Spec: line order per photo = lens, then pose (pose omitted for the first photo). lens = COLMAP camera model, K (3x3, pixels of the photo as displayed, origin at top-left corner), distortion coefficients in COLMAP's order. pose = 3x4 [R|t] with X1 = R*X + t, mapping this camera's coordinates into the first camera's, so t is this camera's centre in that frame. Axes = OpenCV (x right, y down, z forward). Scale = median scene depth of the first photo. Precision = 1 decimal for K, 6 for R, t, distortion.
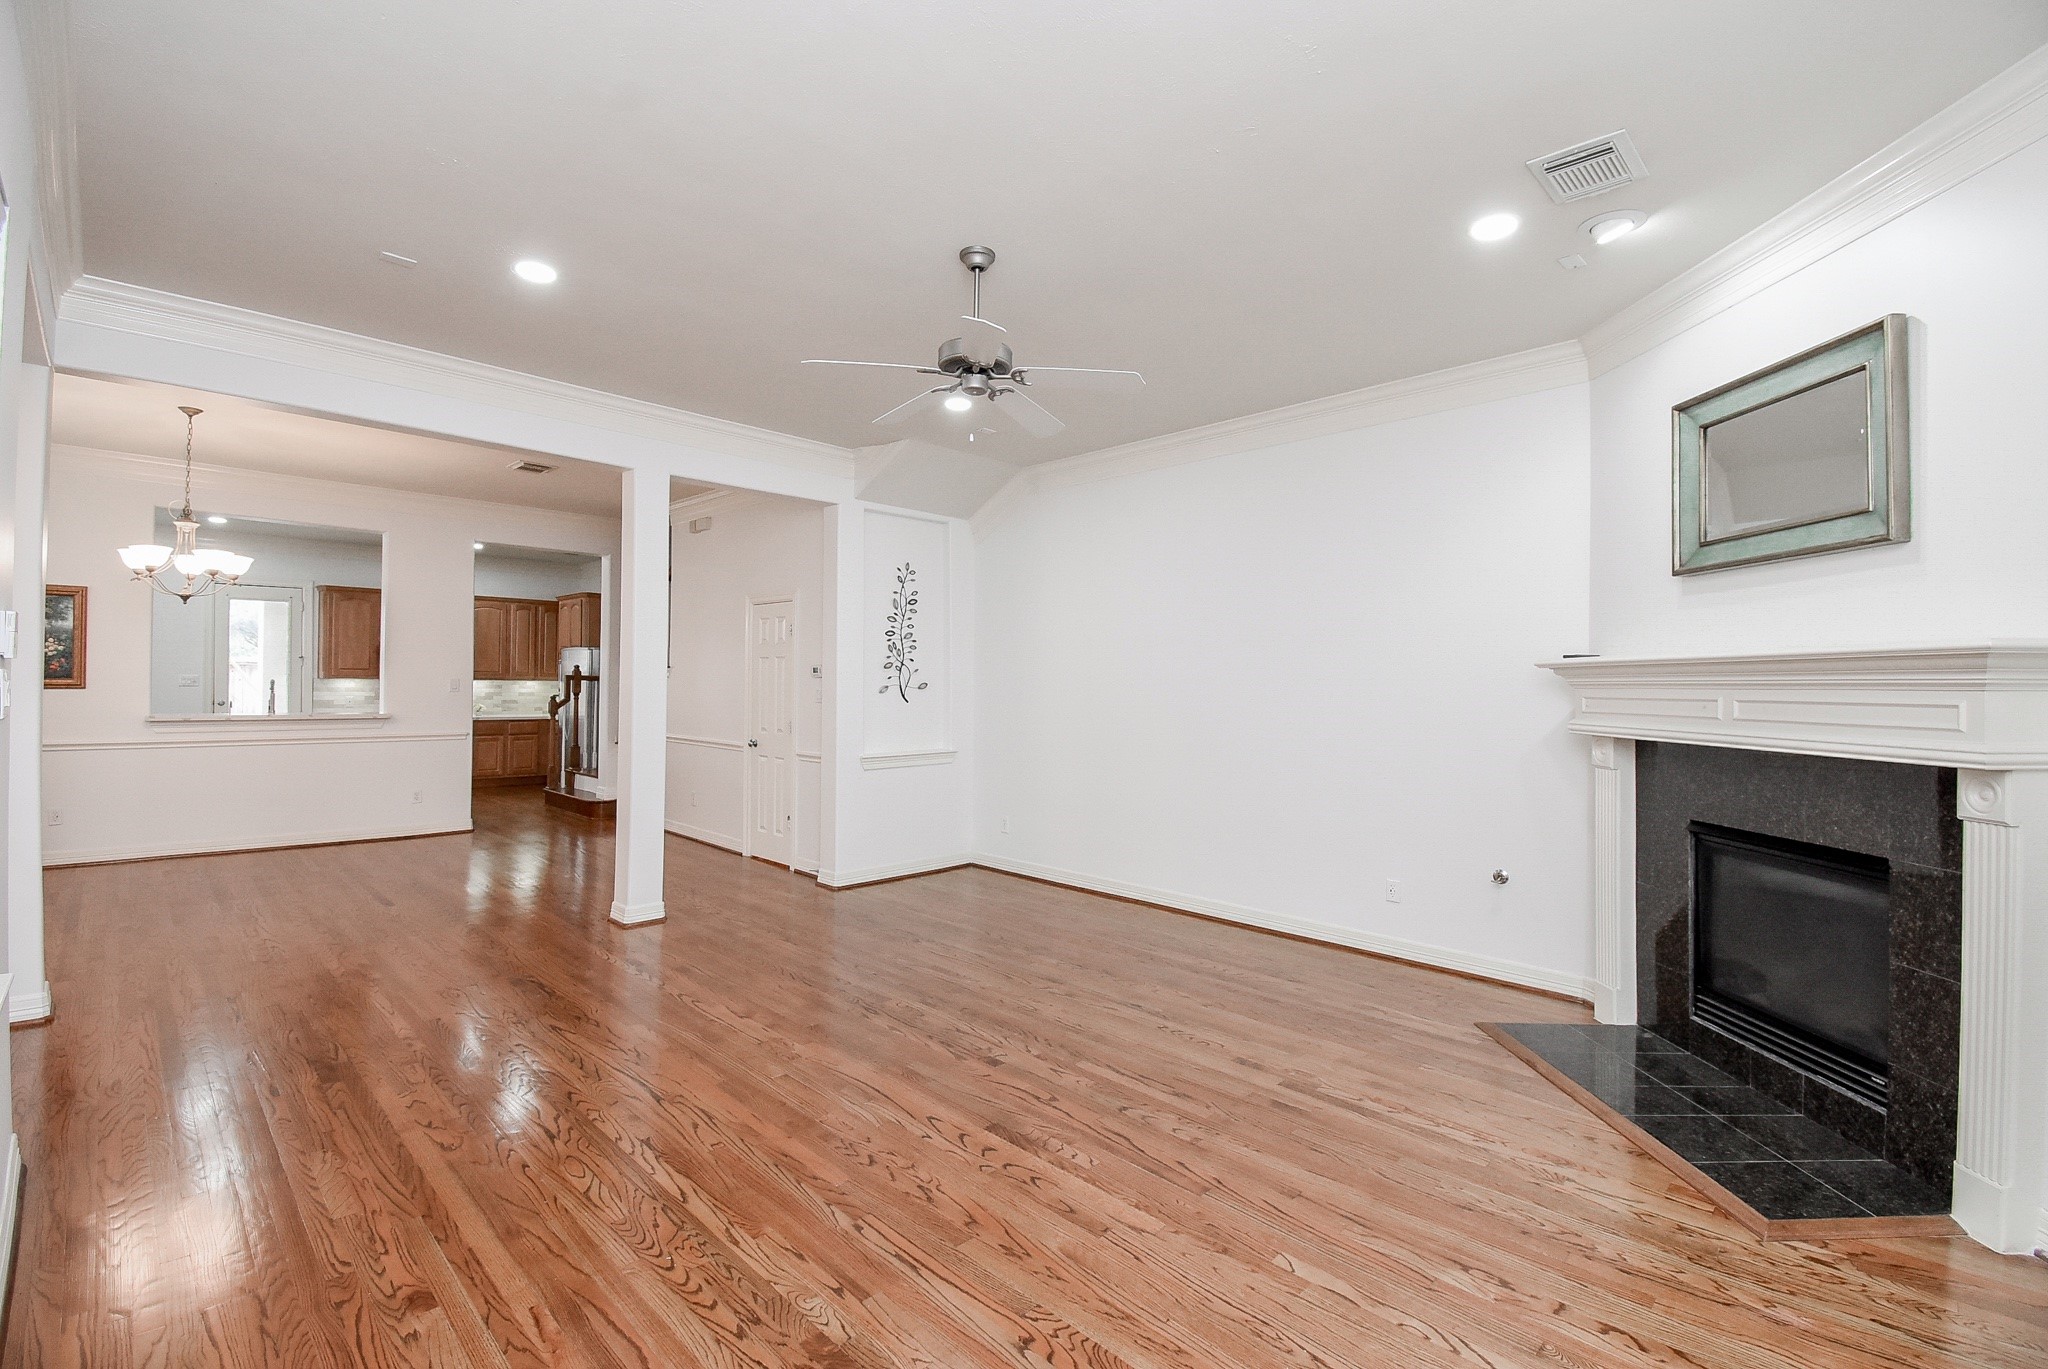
lens RADIAL K [[905.9, 0, 1028.2], [0, 905.9, 680.7], [0, 0, 1]] dist [0.020309, -0.027294]
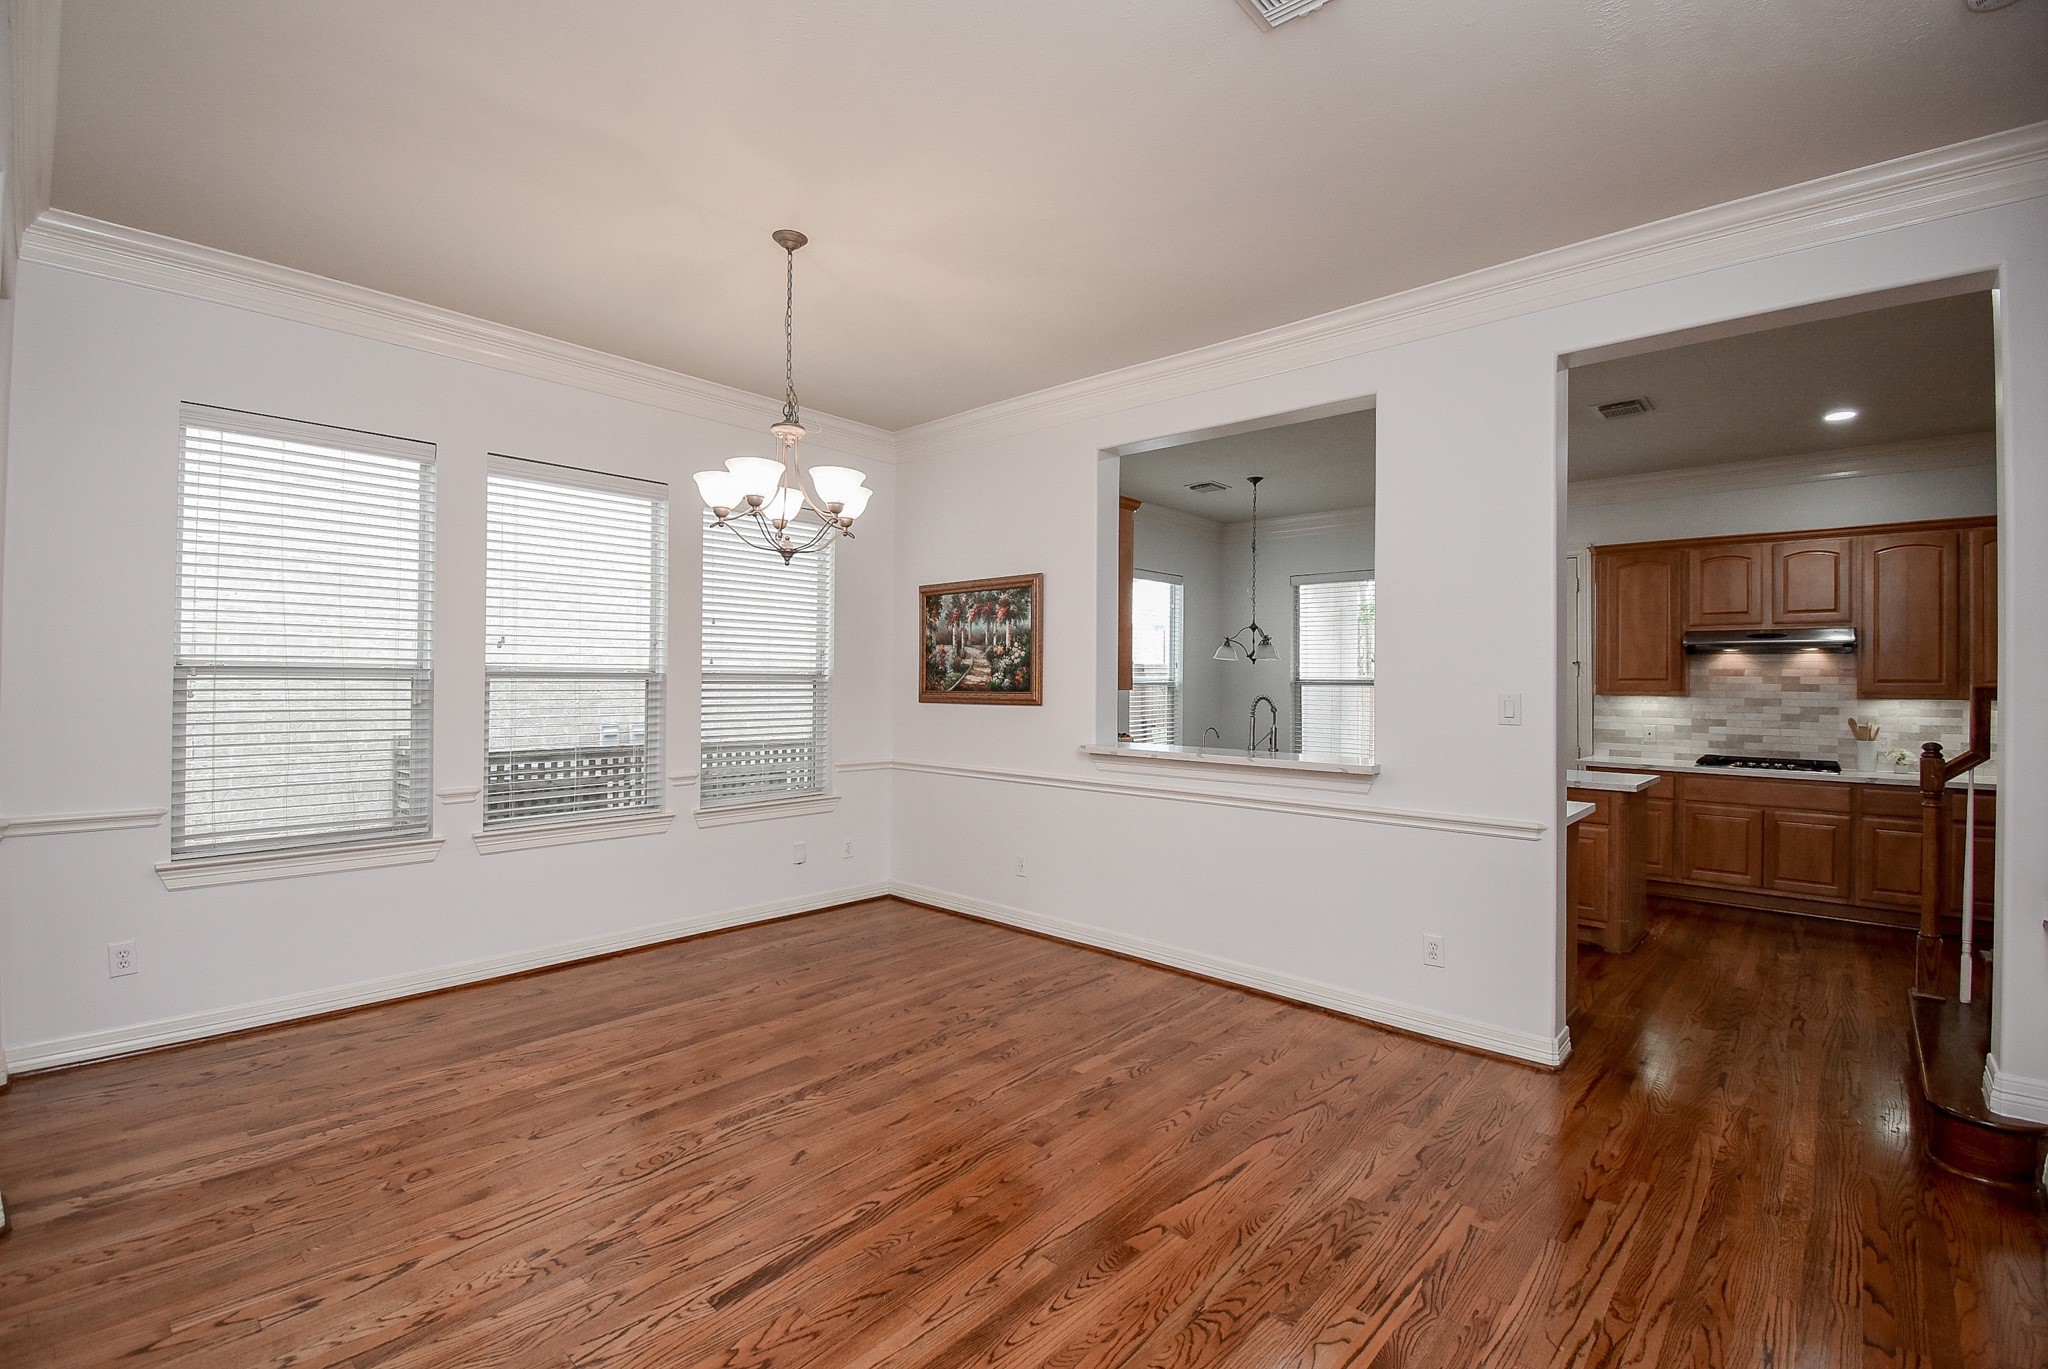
lens RADIAL K [[905.9, 0, 1028.2], [0, 905.9, 680.7], [0, 0, 1]] dist [0.020309, -0.027294]
pose [[0.050103, -0.015080, -0.998630, -0.520779], [-0.006570, 0.999859, -0.015428, -0.000359], [0.998722, 0.007334, 0.049997, 1.808423]]
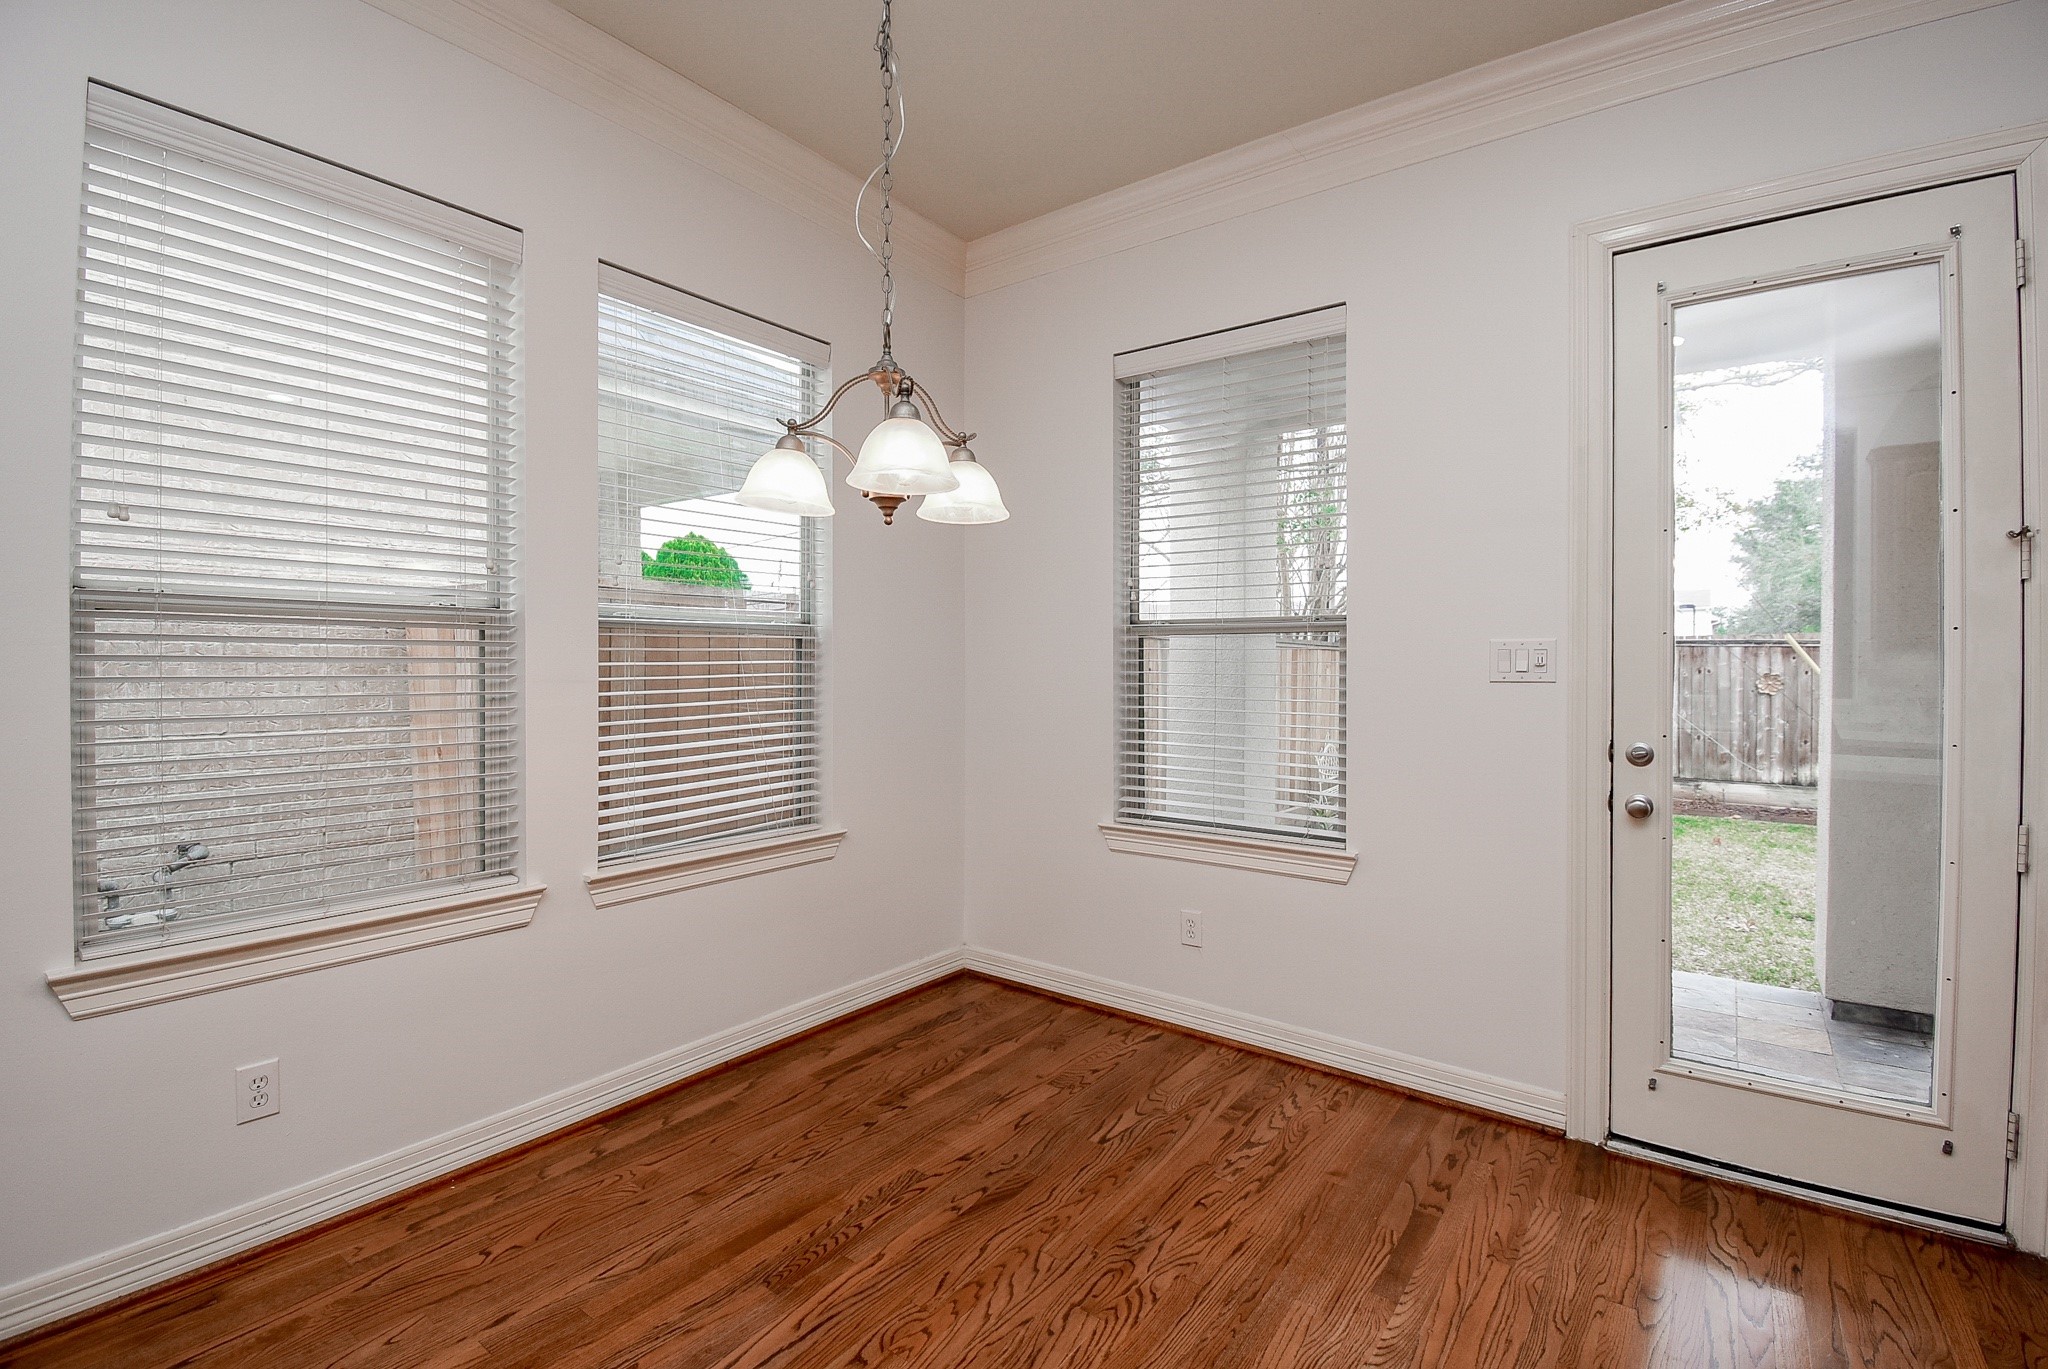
lens RADIAL K [[926.0, 0, 1028.2], [0, 926.0, 677.3], [0, 0, 1]] dist [0.015974, -0.023336]
pose [[0.141304, 0.001995, -0.989964, -2.036844], [-0.003456, 0.999993, 0.001522, 0.013995], [0.989960, 0.003206, 0.141310, 2.437570]]
